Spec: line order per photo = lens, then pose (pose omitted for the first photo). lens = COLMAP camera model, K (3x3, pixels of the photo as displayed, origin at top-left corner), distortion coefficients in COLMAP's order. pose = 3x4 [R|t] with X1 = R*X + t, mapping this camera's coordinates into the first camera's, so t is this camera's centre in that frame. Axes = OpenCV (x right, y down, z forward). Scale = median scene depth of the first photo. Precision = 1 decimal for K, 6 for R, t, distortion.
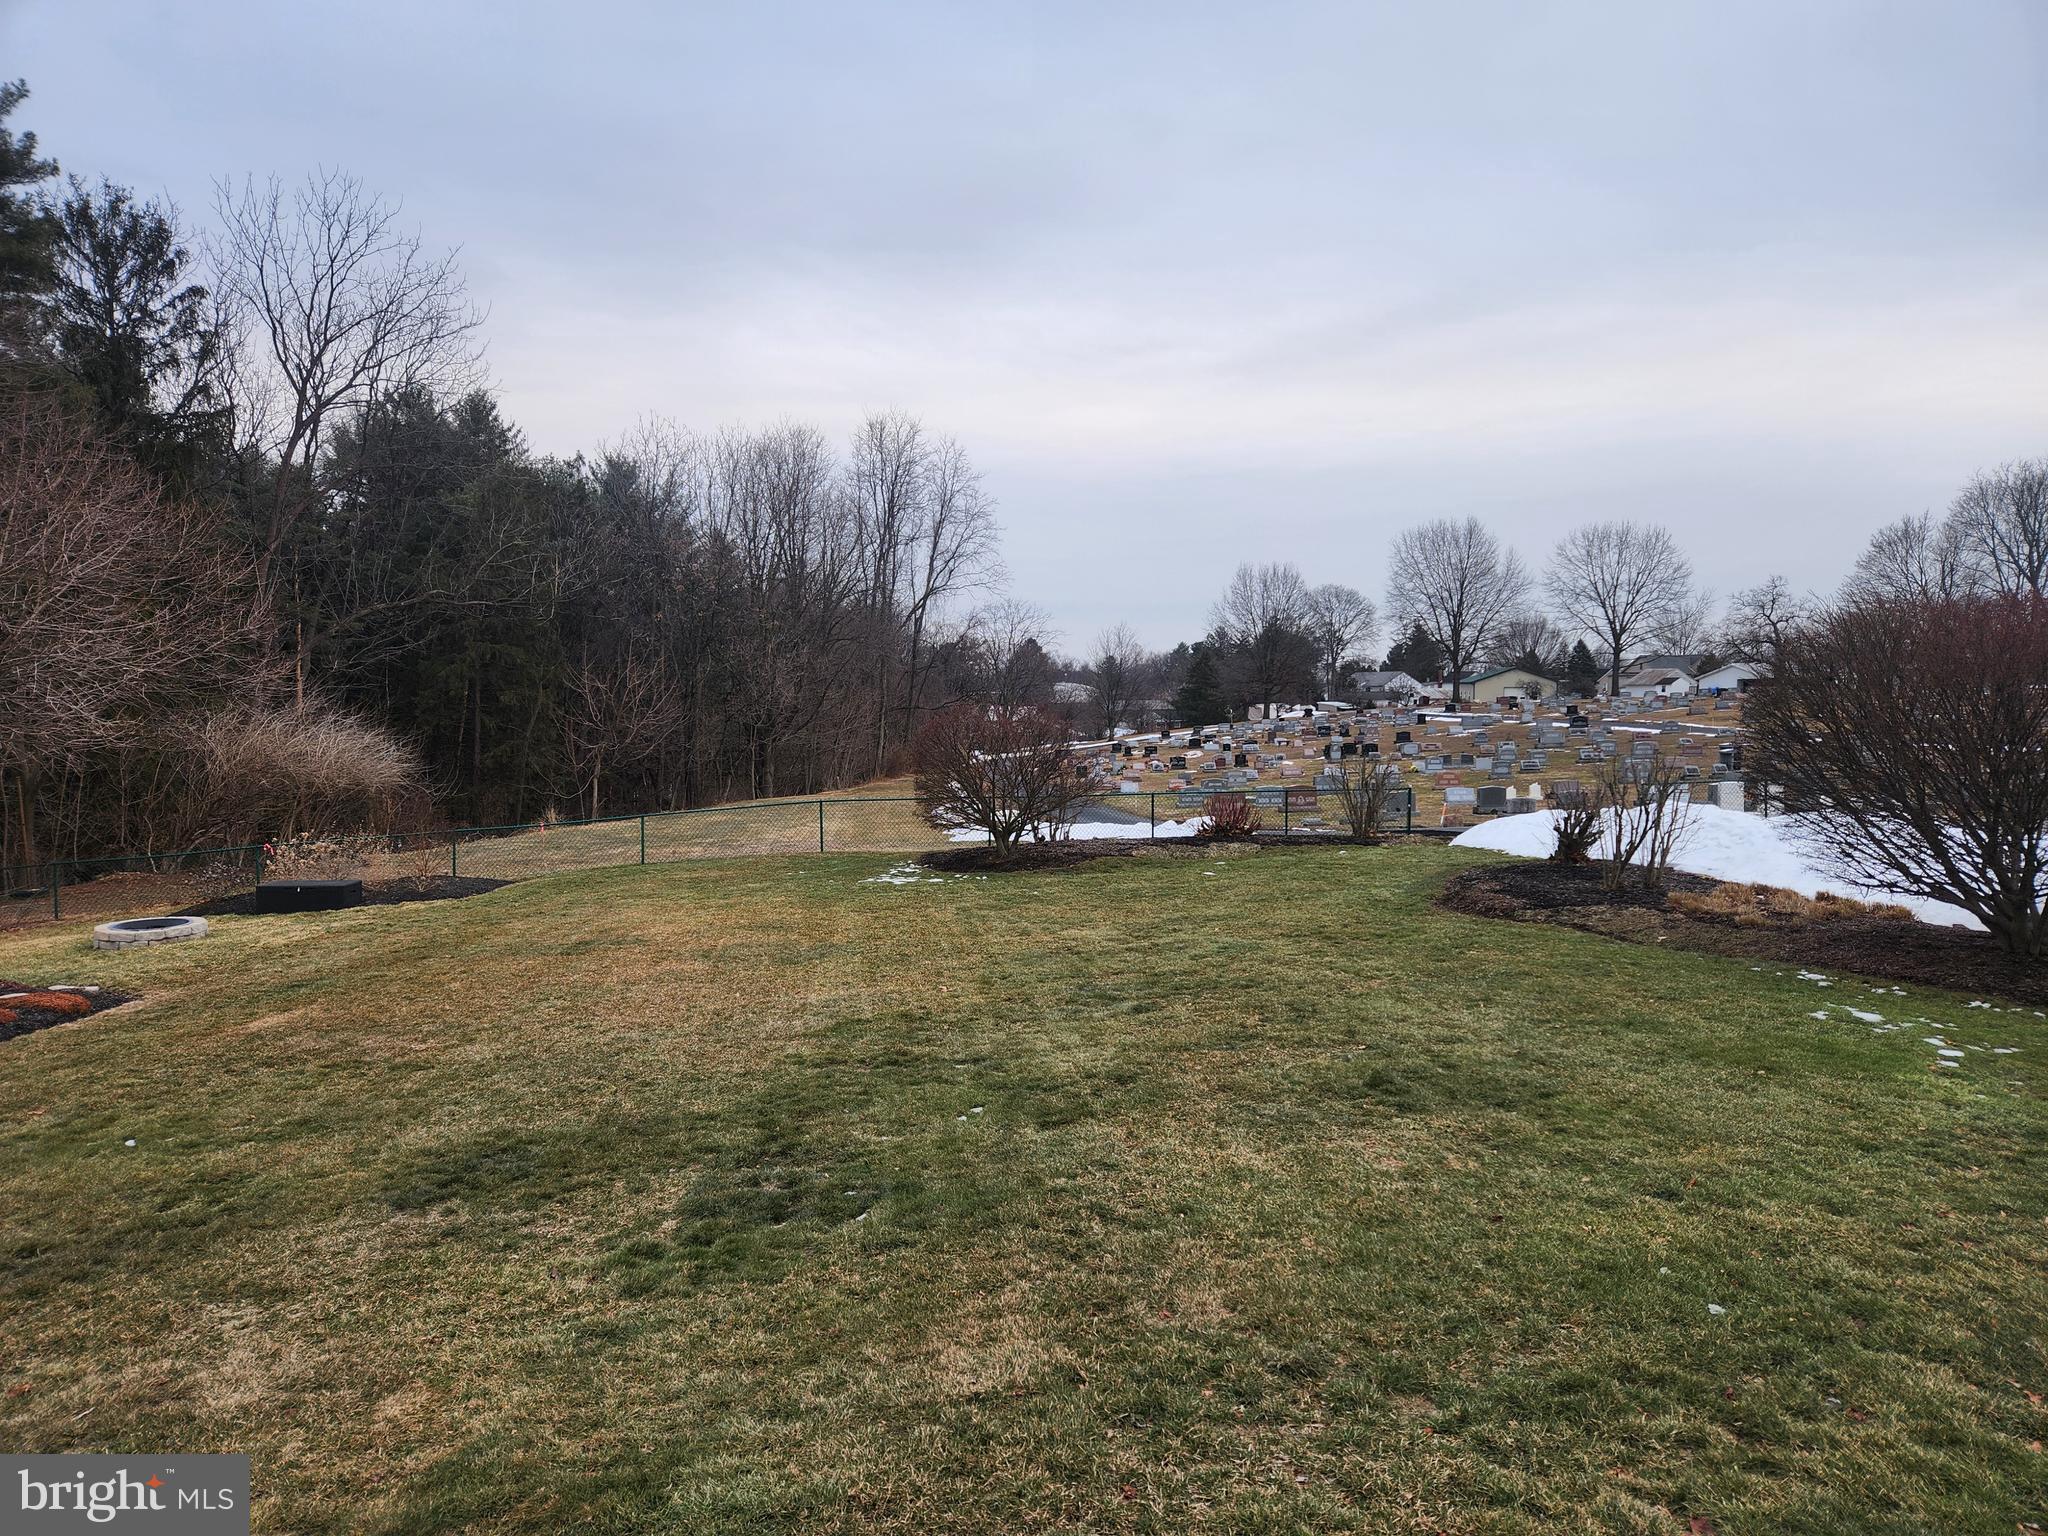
lens RADIAL K [[1326.7, 0, 1025.4], [0, 1326.7, 766.8], [0, 0, 1]] dist [0.011012, -0.006430]
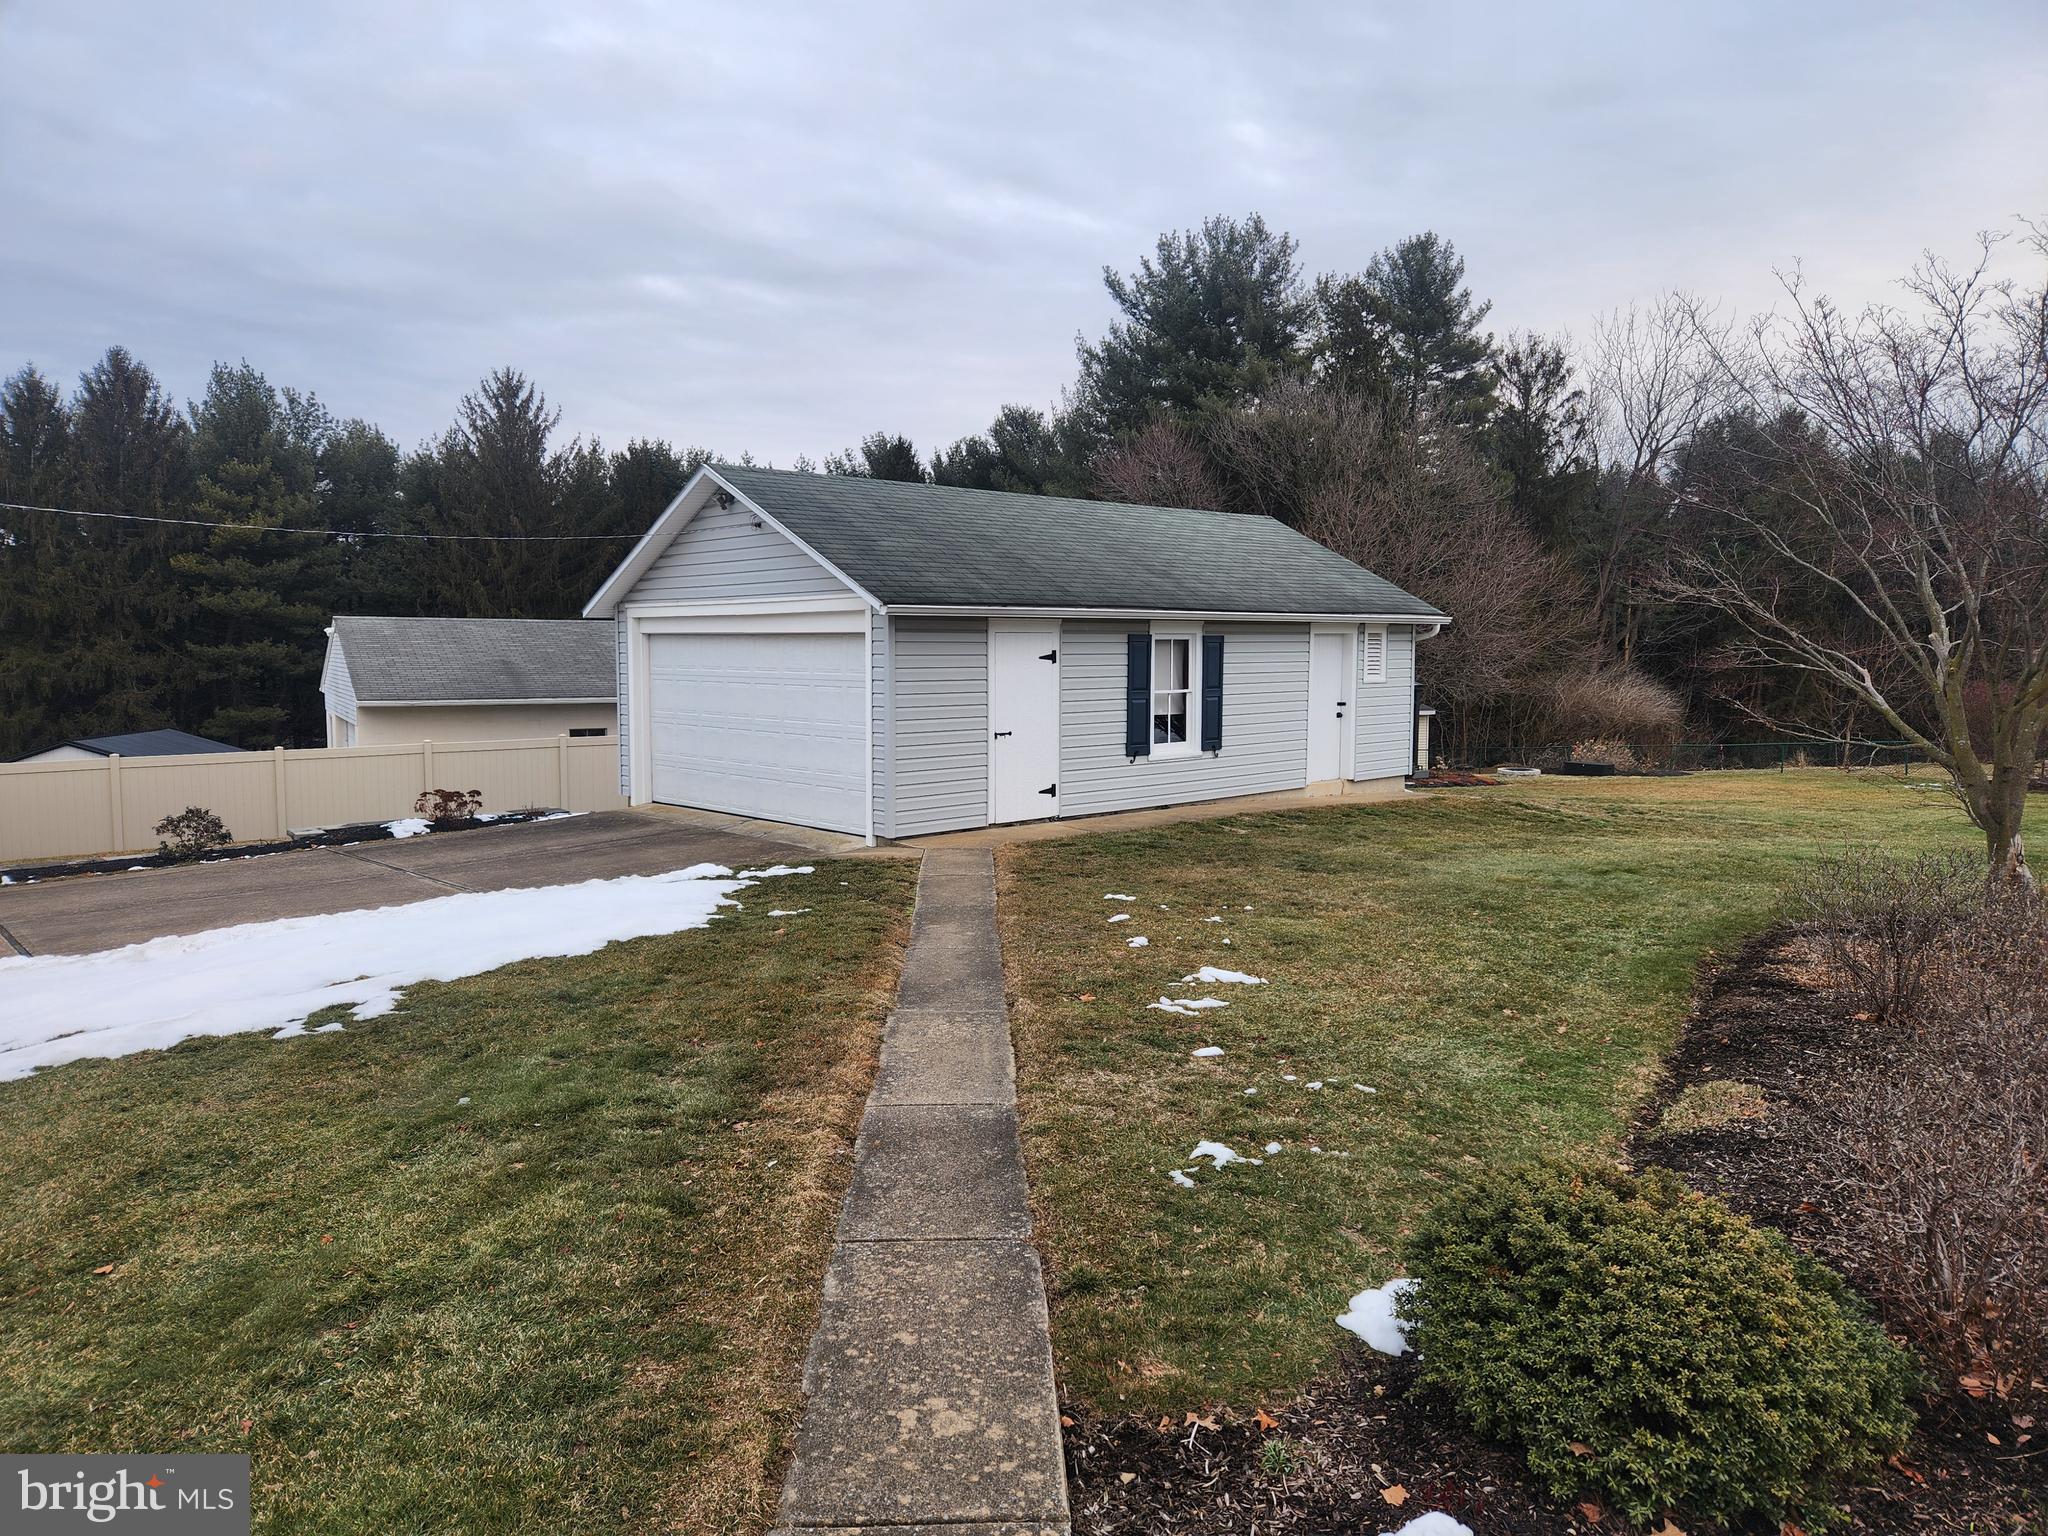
lens RADIAL K [[1326.7, 0, 1030.1], [0, 1326.7, 768.8], [0, 0, 1]] dist [0.011012, -0.006430]
pose [[0.586202, 0.075873, -0.806604, 0.268148], [-0.047828, 0.997110, 0.059034, 0.008497], [0.808752, 0.003973, 0.588137, -0.394911]]
